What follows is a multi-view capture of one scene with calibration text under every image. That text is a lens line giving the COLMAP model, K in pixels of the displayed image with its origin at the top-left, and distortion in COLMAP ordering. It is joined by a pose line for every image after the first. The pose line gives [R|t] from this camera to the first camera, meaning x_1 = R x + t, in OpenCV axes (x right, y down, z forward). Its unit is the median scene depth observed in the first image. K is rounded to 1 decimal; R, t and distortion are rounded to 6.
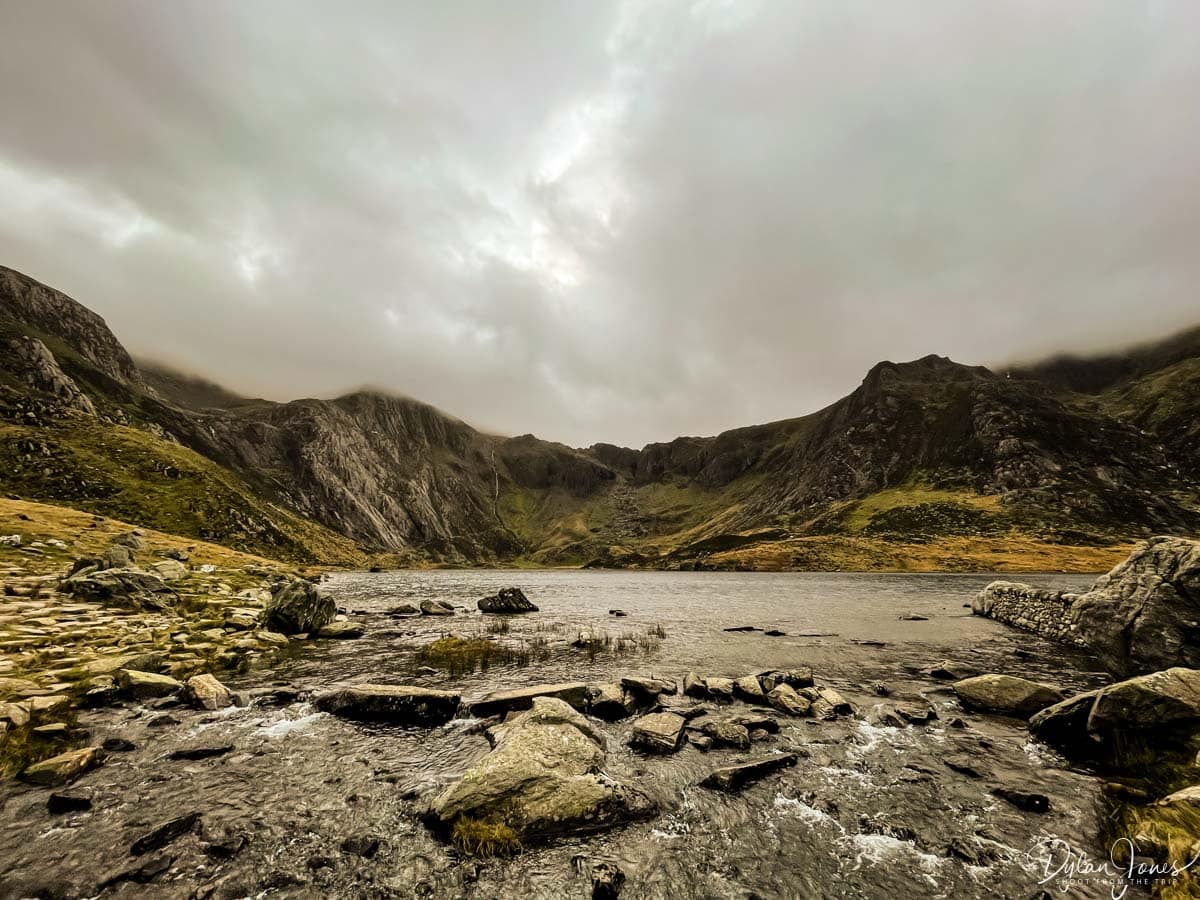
lens RADIAL K [[500.4, 0, 600.0], [0, 500.4, 450.0], [0, 0, 1]] dist [-0.022599, -0.000156]
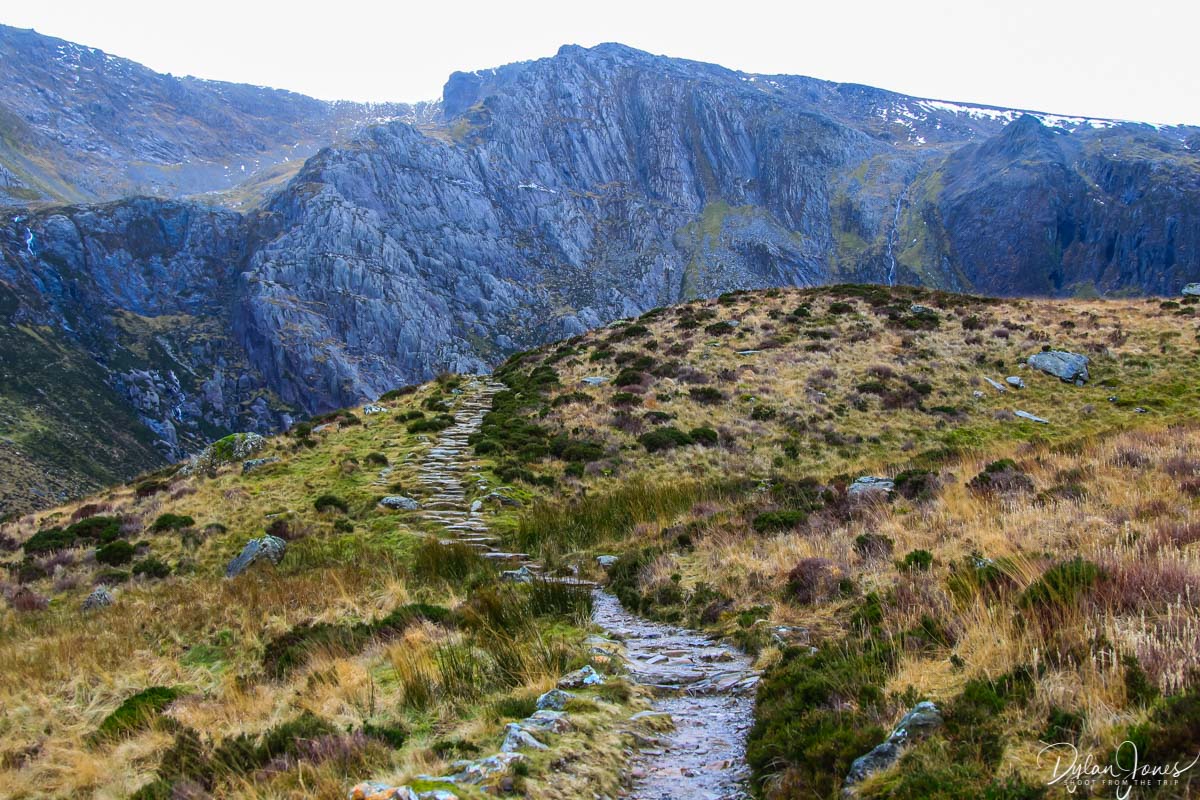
lens RADIAL K [[1407.8, 0, 558.0], [0, 1407.8, 404.0], [0, 0, 1]] dist [-0.145753, 0.163913]
pose [[0.789223, -0.063890, -0.610775, 0.209869], [0.136324, 0.987985, 0.072805, 0.063591], [0.598785, -0.140722, 0.788450, 0.295563]]
